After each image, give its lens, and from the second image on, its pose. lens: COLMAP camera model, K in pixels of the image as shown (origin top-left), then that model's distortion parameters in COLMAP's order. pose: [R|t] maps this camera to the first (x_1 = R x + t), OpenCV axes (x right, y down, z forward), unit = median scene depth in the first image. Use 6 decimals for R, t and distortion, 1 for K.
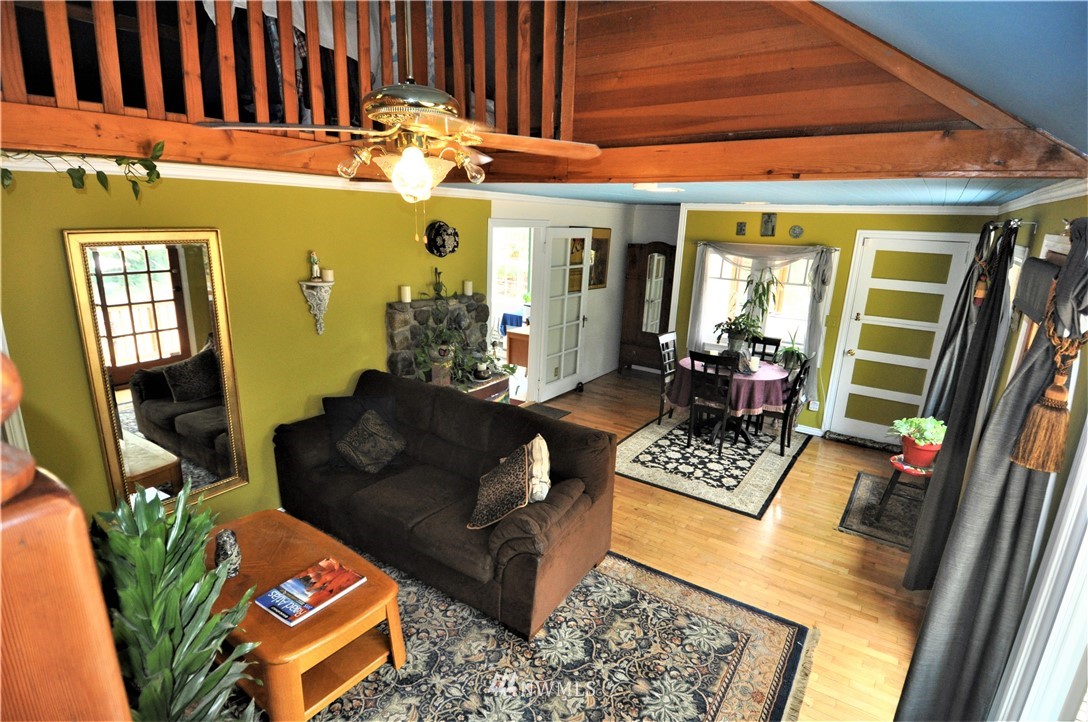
lens RADIAL K [[549.2, 0, 544.0], [0, 549.2, 361.0], [0, 0, 1]] dist [0.004243, -0.000379]
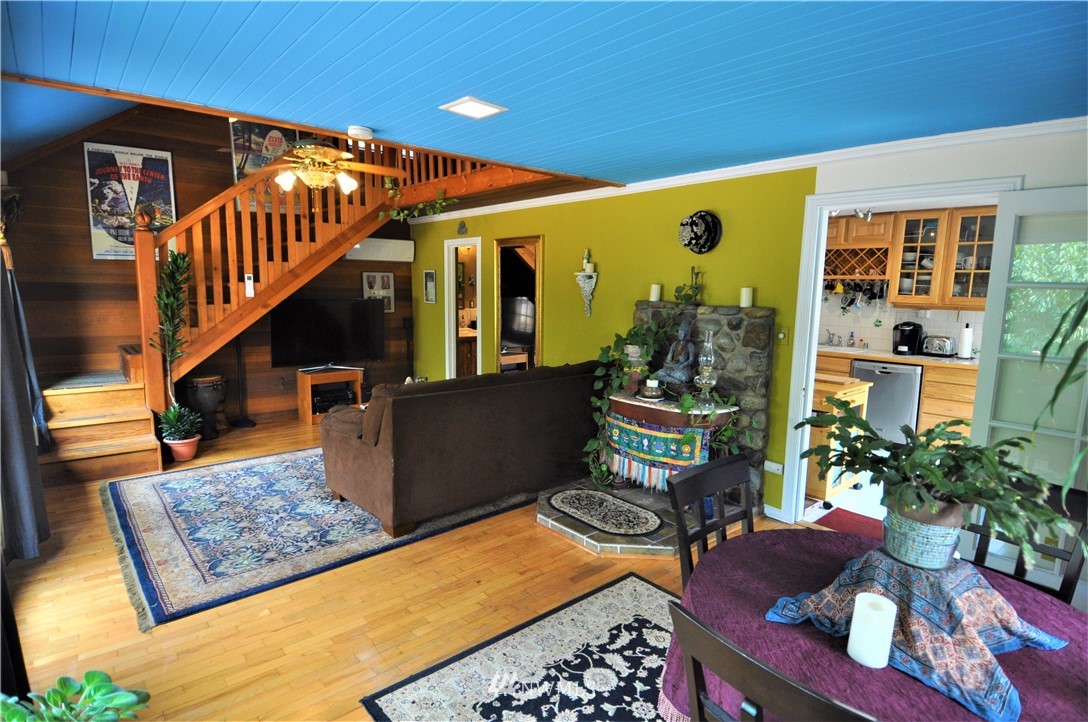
lens RADIAL K [[549.2, 0, 544.0], [0, 549.2, 361.0], [0, 0, 1]] dist [0.004243, -0.000379]
pose [[-0.224496, 0.114943, -0.967672, 0.687806], [-0.269533, 0.946954, 0.175012, -0.118042], [0.936458, 0.300110, -0.181606, 0.983746]]
